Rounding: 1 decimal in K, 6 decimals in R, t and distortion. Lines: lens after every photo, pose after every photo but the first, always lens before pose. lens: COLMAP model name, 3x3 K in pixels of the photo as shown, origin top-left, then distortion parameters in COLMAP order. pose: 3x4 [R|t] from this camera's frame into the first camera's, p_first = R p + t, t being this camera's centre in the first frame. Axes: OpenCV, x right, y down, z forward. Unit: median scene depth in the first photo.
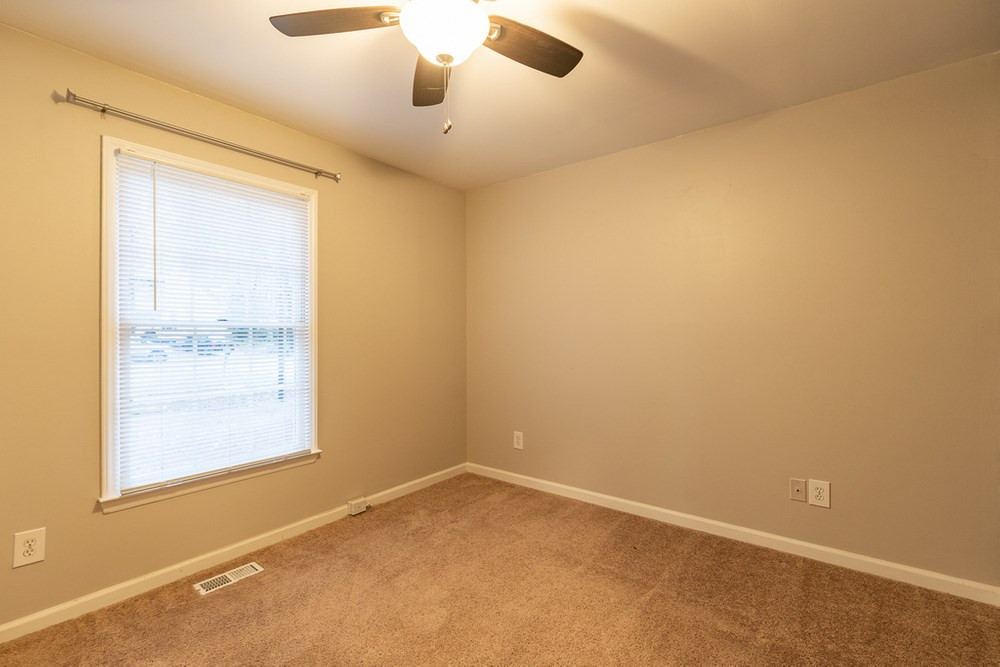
lens RADIAL K [[435.7, 0, 491.7], [0, 435.7, 330.4], [0, 0, 1]] dist [0.016616, 0.001040]
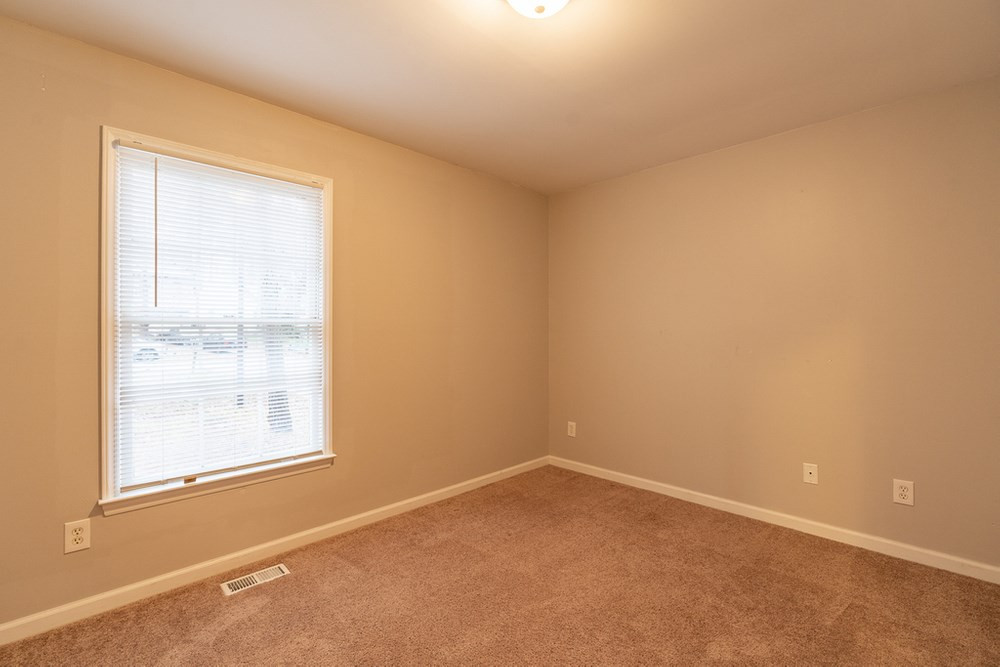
lens RADIAL K [[435.7, 0, 501.9], [0, 435.7, 333.3], [0, 0, 1]] dist [0.016616, 0.001040]
pose [[0.990492, -0.001404, -0.137561, 0.098041], [0.003302, 0.999902, 0.013576, 0.001582], [0.137528, -0.013901, 0.990400, 0.126519]]
